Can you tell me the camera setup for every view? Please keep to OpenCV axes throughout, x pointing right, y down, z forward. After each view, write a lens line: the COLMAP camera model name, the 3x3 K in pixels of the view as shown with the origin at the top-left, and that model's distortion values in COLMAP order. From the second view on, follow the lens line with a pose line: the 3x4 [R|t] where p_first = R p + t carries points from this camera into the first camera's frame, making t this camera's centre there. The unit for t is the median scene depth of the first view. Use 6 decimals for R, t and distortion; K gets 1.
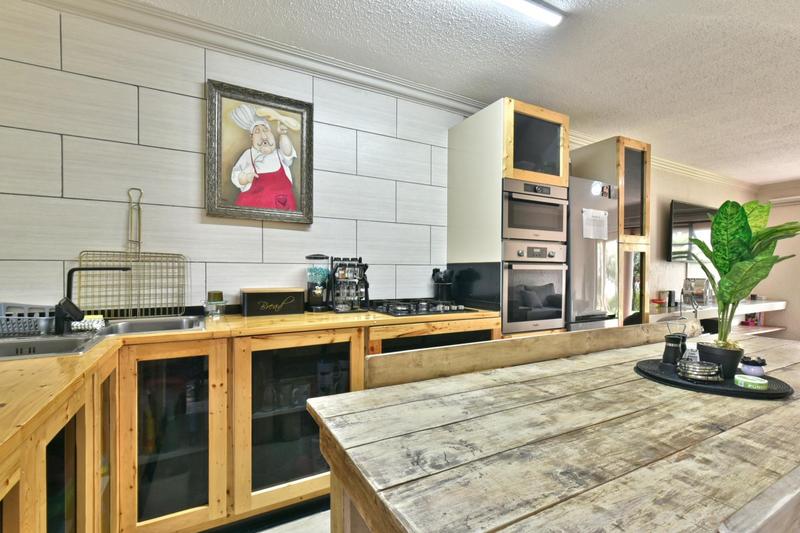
lens RADIAL K [[363.7, 0, 401.4], [0, 363.7, 275.1], [0, 0, 1]] dist [-0.000988, -0.000597]
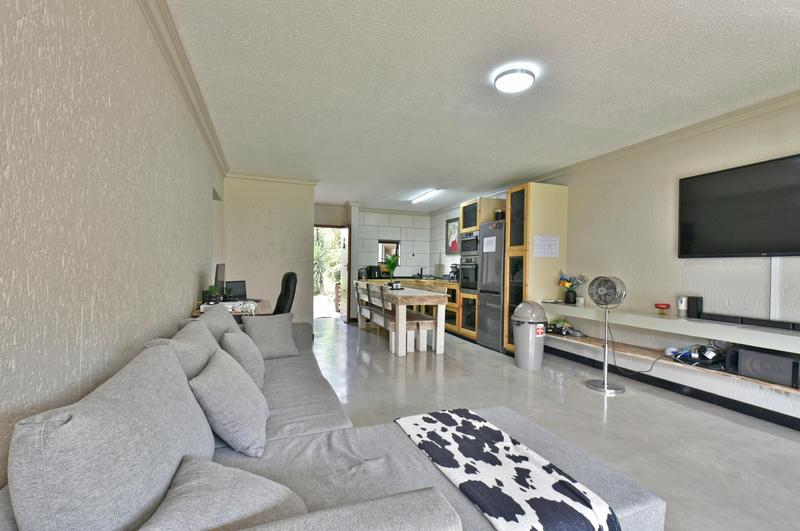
lens RADIAL K [[363.7, 0, 401.4], [0, 363.7, 274.1], [0, 0, 1]] dist [-0.000988, -0.000597]
pose [[-0.152534, 0.008122, -0.988265, 2.962218], [-0.030524, 0.999450, 0.012926, 0.009455], [0.987827, 0.032137, -0.152202, 0.974667]]
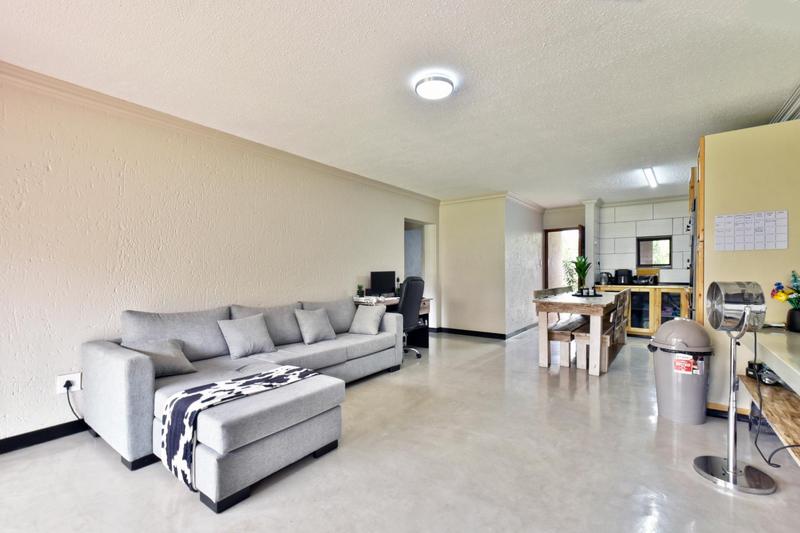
lens RADIAL K [[363.7, 0, 401.4], [0, 363.7, 275.1], [0, 0, 1]] dist [-0.000988, -0.000597]
pose [[-0.909968, -0.001429, -0.414677, 2.393472], [-0.010323, 0.999762, 0.019208, -0.007320], [0.414551, 0.021759, -0.909766, 2.082695]]
